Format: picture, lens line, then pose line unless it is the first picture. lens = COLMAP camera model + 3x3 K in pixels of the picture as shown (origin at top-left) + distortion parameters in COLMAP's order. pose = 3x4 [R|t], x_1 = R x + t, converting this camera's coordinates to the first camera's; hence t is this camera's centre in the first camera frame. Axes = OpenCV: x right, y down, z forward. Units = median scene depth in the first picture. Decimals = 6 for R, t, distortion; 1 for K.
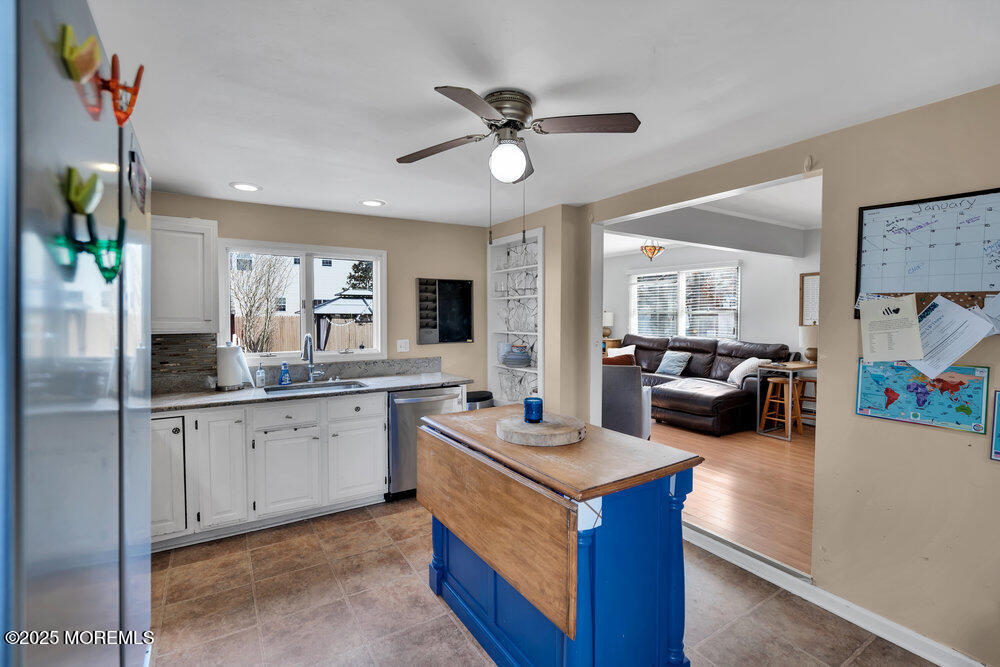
lens RADIAL K [[458.0, 0, 496.9], [0, 458.0, 328.8], [0, 0, 1]] dist [-0.001116, -0.000254]
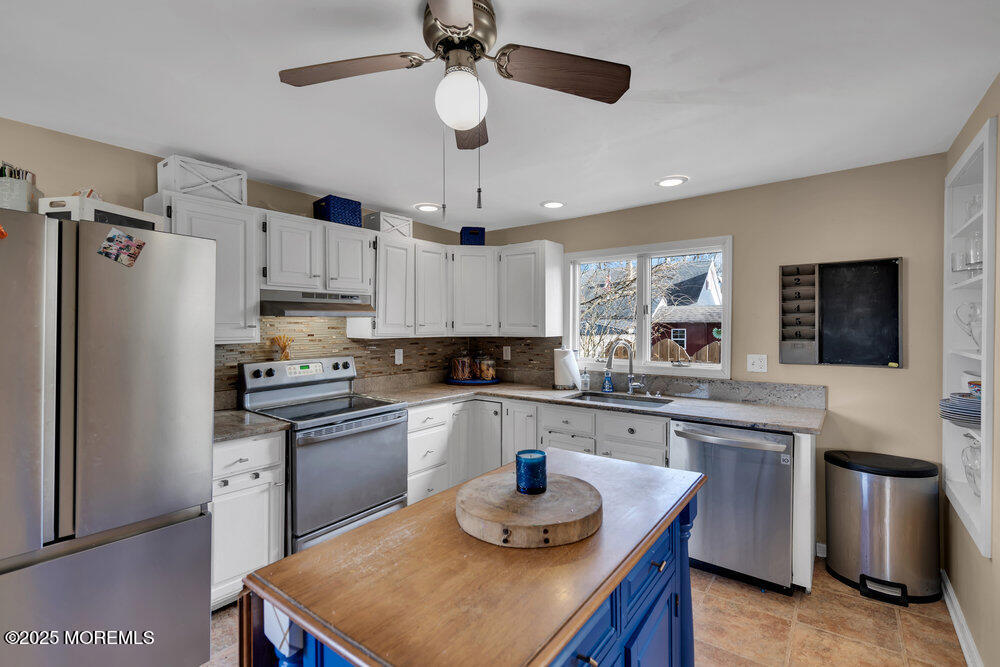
lens RADIAL K [[458.0, 0, 499.9], [0, 458.0, 329.2], [0, 0, 1]] dist [-0.001116, -0.000254]
pose [[0.356591, 0.009387, -0.934214, 0.331597], [-0.025263, 0.999681, 0.000402, -0.006686], [0.933919, 0.023457, 0.356714, 0.381024]]
